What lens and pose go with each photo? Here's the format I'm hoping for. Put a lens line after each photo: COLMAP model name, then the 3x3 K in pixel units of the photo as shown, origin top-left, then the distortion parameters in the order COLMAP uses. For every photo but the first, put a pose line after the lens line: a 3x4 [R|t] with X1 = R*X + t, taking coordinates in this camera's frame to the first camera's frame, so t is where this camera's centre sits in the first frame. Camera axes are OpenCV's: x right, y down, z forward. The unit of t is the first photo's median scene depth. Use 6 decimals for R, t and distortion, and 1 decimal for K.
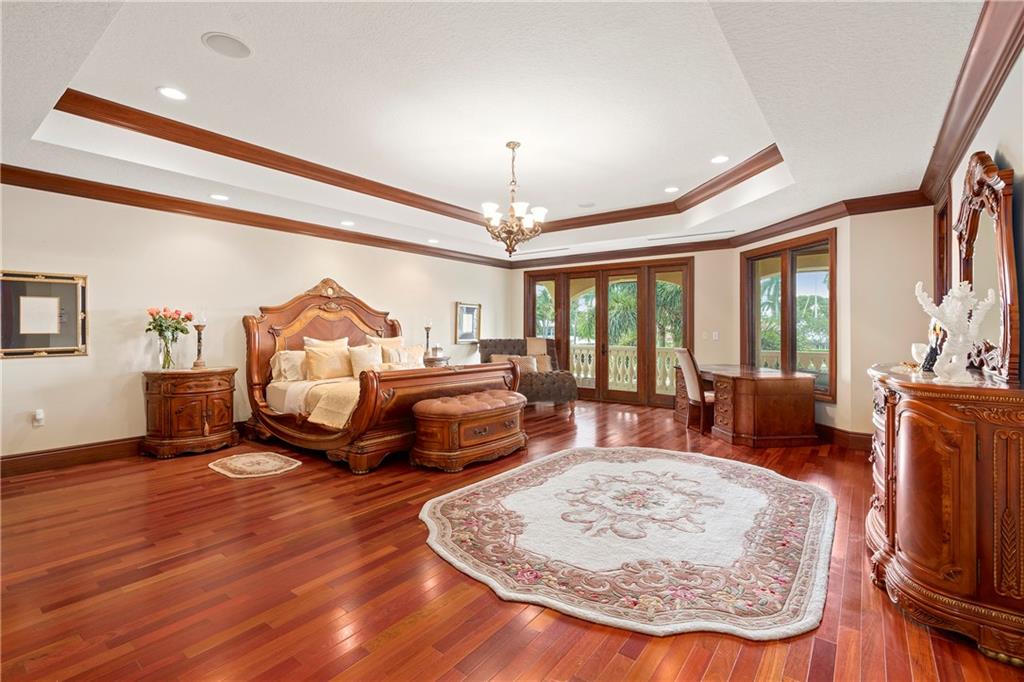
lens RADIAL K [[465.8, 0, 505.8], [0, 465.8, 328.8], [0, 0, 1]] dist [-0.002051, 0.000224]
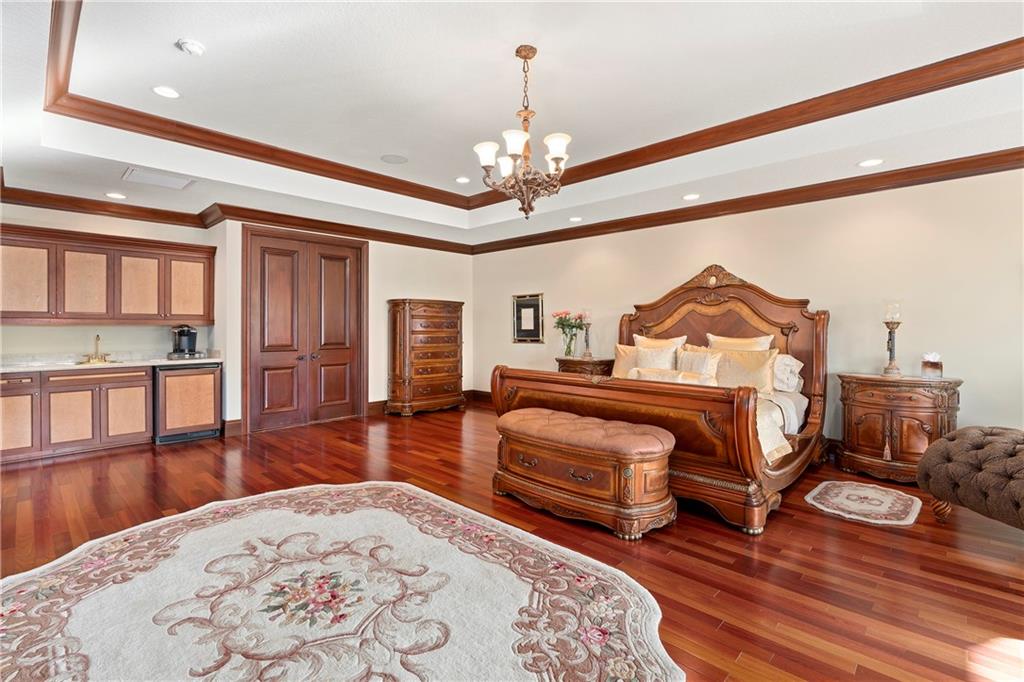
lens RADIAL K [[465.8, 0, 505.8], [0, 465.8, 328.8], [0, 0, 1]] dist [-0.002051, 0.000224]
pose [[-0.102808, -0.002759, -0.994697, 0.821244], [-0.001172, 0.999996, -0.002653, 0.013228], [0.994701, 0.000893, -0.102811, 1.241706]]
